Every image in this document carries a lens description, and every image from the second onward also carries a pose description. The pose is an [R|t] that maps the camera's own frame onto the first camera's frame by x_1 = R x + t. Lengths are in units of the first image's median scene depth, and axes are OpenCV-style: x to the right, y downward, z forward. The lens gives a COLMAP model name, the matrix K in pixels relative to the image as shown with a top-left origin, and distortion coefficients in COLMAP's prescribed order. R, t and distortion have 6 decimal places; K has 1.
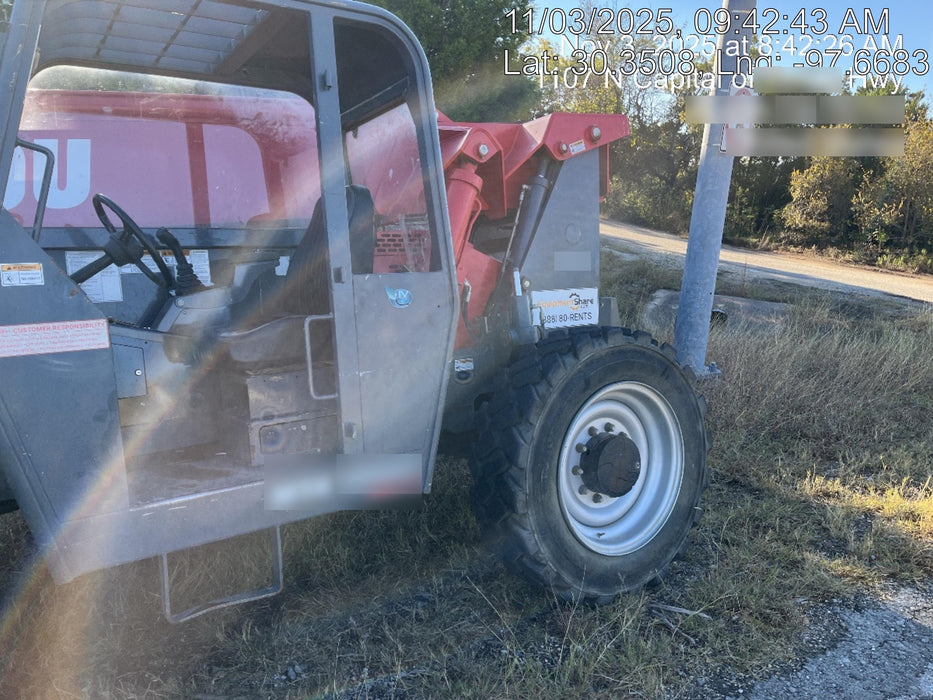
lens RADIAL K [[674.5, 0, 467.7], [0, 674.5, 365.4], [0, 0, 1]] dist [0.006311, -0.059353]
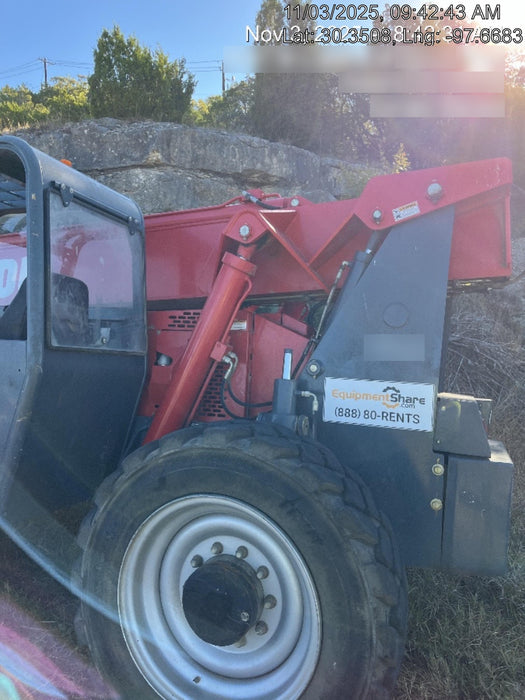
lens RADIAL K [[506.1, 0, 262.5], [0, 506.1, 350.0], [0, 0, 1]] dist [0.006311, -0.059353]
pose [[0.579841, 0.062867, -0.812300, 0.582342], [-0.172834, 0.983818, -0.047232, -0.099625], [0.796186, 0.167781, 0.581324, 0.539306]]
